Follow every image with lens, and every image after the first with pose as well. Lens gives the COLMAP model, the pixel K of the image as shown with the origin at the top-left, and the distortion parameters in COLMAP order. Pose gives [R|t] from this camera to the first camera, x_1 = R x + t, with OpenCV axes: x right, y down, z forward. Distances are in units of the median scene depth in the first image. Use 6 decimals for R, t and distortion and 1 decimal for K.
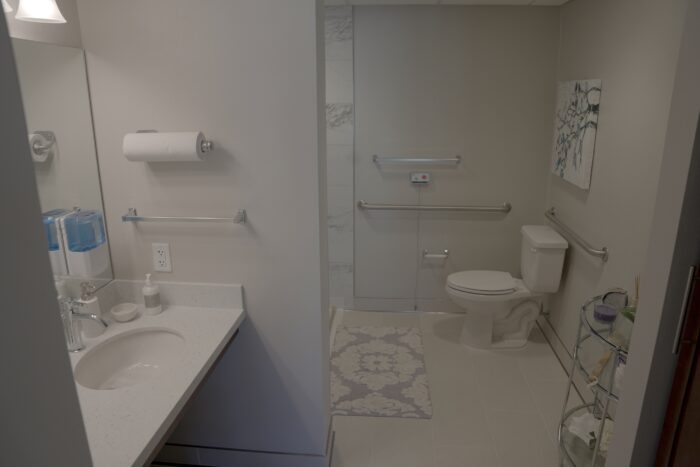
lens RADIAL K [[503.2, 0, 347.8], [0, 503.2, 251.2], [0, 0, 1]] dist [-0.170086, 0.204771]
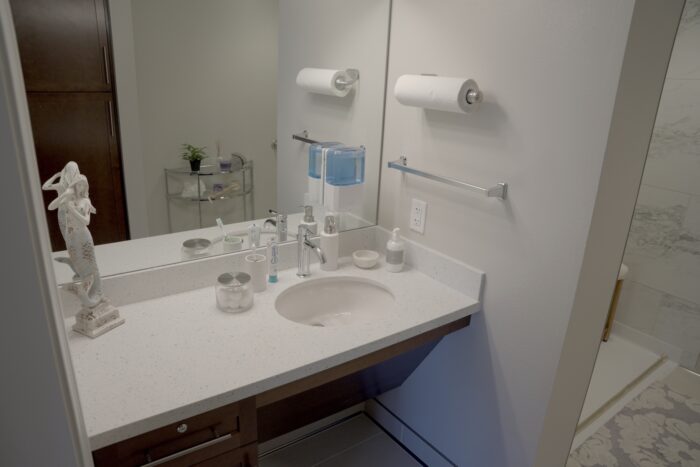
lens RADIAL K [[503.2, 0, 347.8], [0, 503.2, 251.2], [0, 0, 1]] dist [-0.170086, 0.204771]
pose [[0.667884, 0.295838, -0.682943, 0.196578], [-0.273421, 0.950971, 0.144551, -0.024181], [0.692222, 0.090188, 0.716027, 0.256661]]
